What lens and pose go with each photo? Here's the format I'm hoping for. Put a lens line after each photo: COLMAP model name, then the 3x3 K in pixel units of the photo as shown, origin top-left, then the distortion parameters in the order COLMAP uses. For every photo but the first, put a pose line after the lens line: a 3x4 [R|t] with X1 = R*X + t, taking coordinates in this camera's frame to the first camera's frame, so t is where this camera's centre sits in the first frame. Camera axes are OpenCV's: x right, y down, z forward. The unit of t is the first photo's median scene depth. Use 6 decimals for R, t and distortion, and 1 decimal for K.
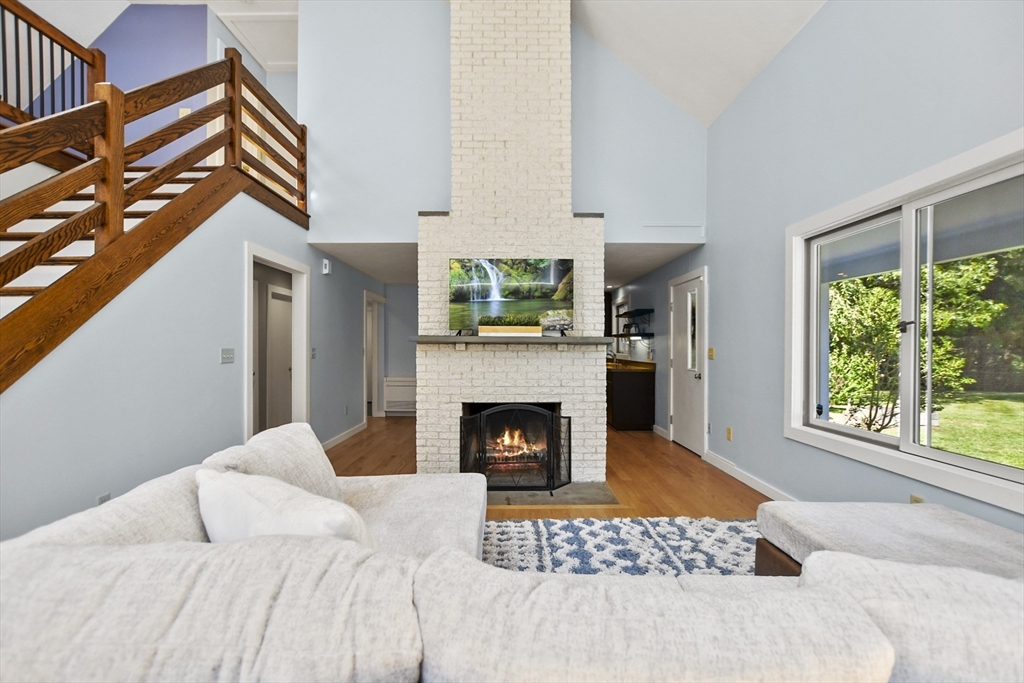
lens RADIAL K [[447.3, 0, 510.0], [0, 447.3, 346.9], [0, 0, 1]] dist [-0.011422, 0.003357]
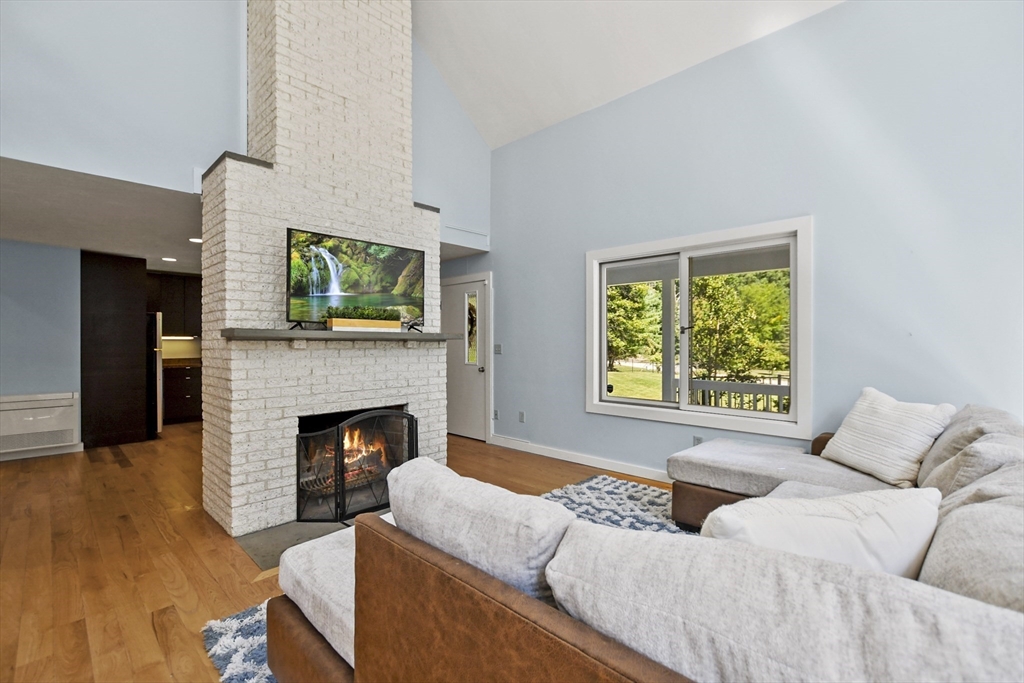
lens RADIAL K [[447.3, 0, 510.4], [0, 447.3, 342.1], [0, 0, 1]] dist [-0.011422, 0.003357]
pose [[0.701796, -0.001352, 0.712376, -0.396805], [0.002863, 0.999995, -0.000922, -0.002092], [-0.712372, 0.002687, 0.701797, 0.198280]]
